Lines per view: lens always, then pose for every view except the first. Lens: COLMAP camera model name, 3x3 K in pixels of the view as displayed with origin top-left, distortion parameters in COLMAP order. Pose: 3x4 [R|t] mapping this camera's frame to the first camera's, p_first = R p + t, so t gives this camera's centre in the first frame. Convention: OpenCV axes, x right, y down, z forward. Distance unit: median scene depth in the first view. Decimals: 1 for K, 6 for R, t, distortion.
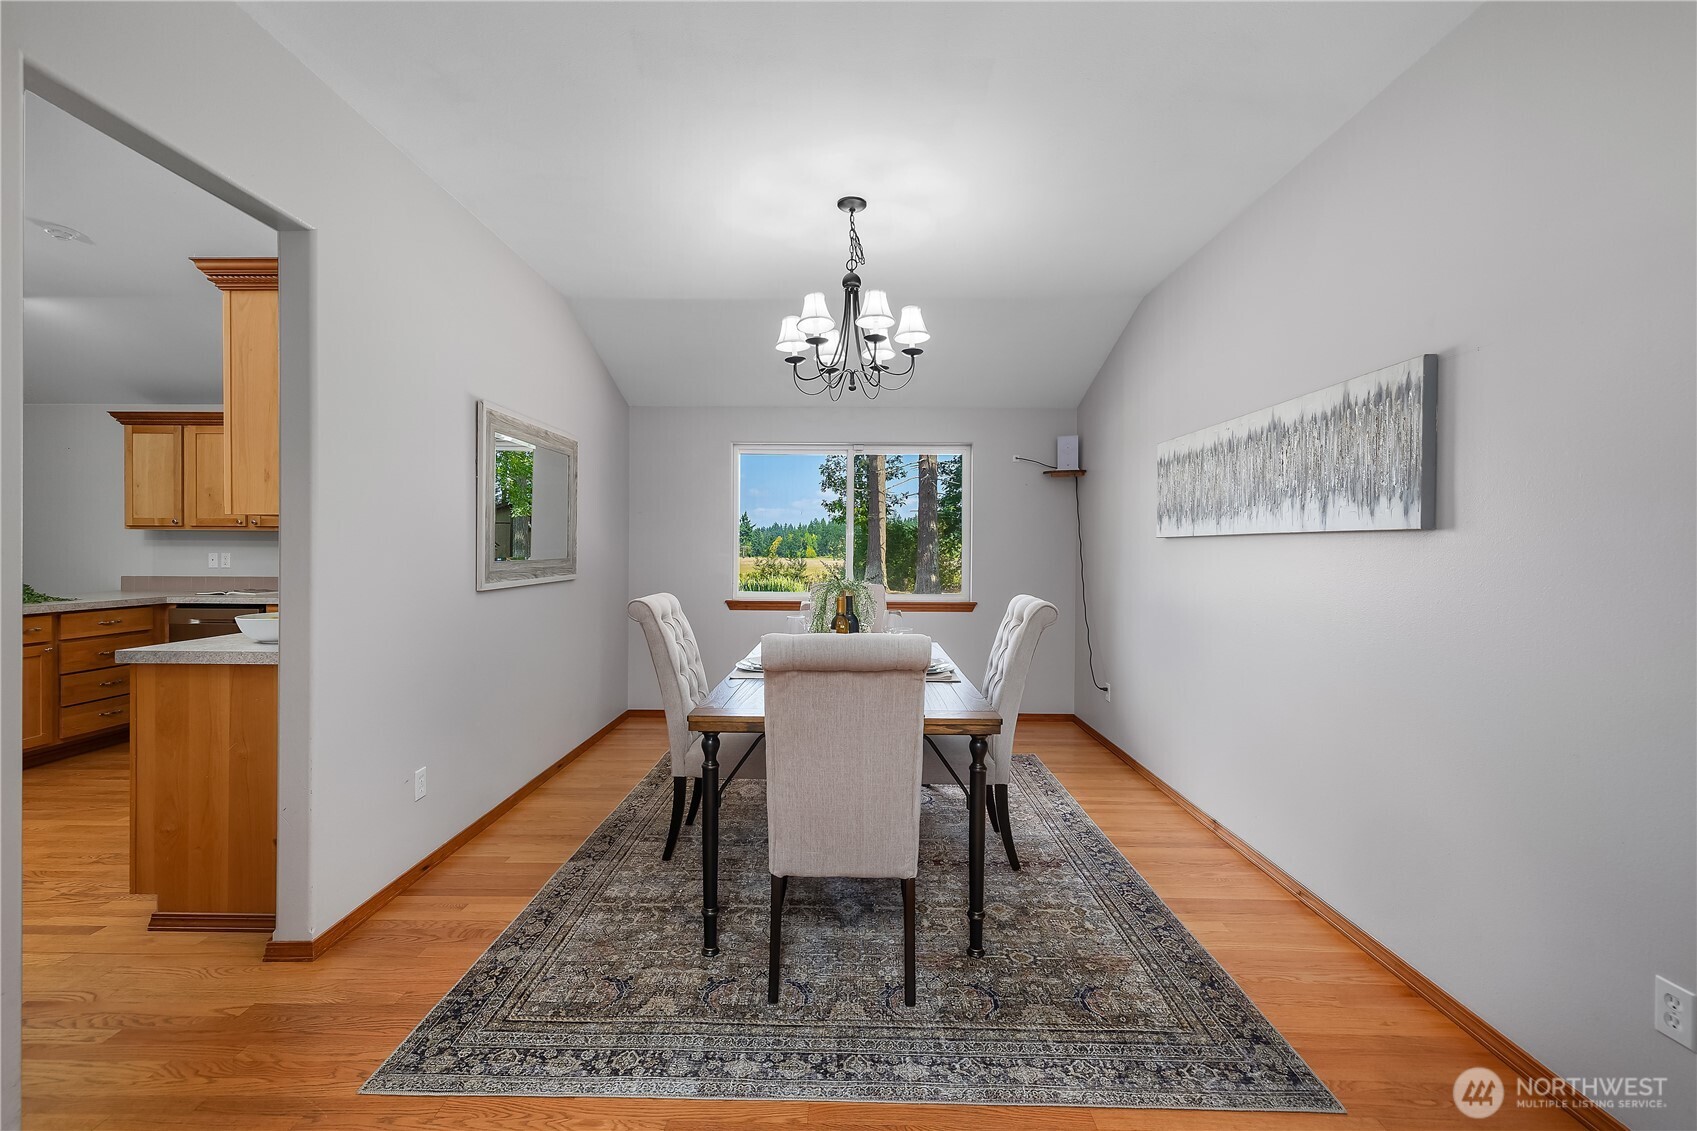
lens RADIAL K [[723.0, 0, 842.9], [0, 723.0, 555.9], [0, 0, 1]] dist [-0.001877, 0.001606]
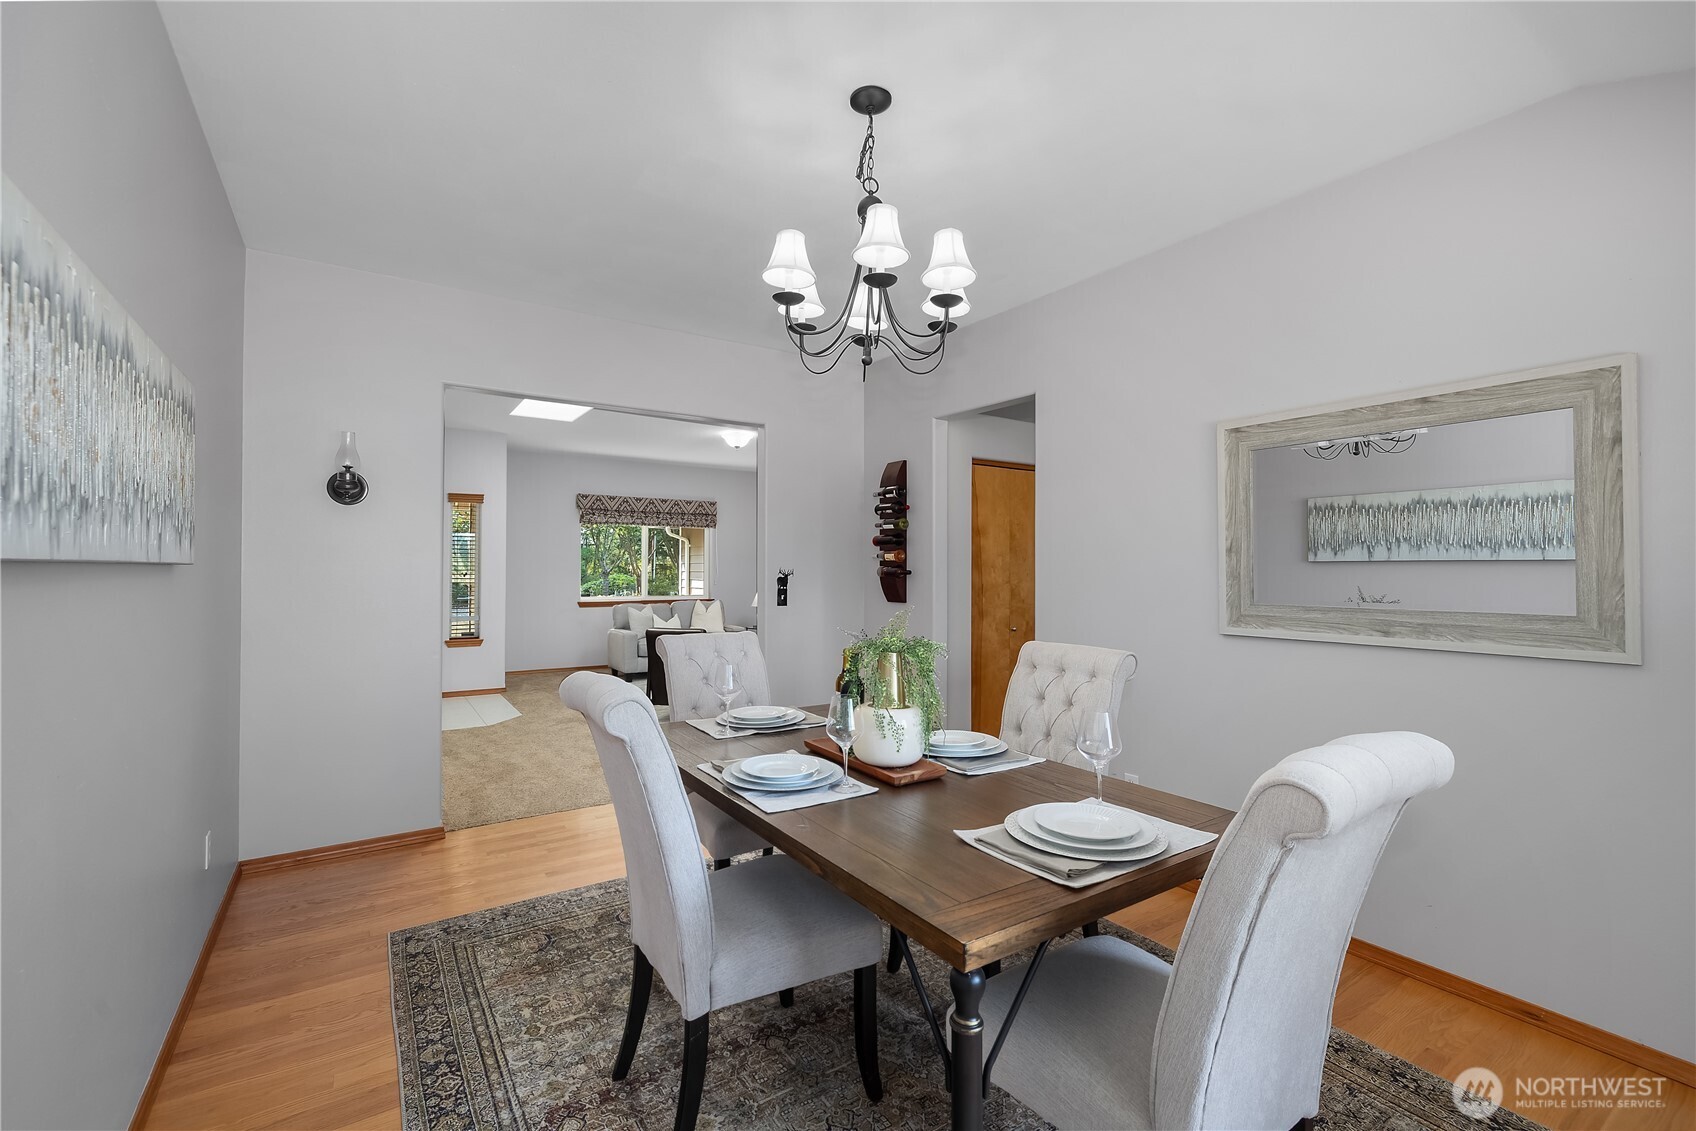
lens RADIAL K [[722.6, 0, 842.7], [0, 722.6, 560.9], [0, 0, 1]] dist [-0.001877, 0.001606]
pose [[-0.823292, -0.016747, -0.567371, 0.418867], [-0.015842, 0.999853, -0.006525, -0.029419], [0.567397, 0.003616, -0.823436, 1.527474]]
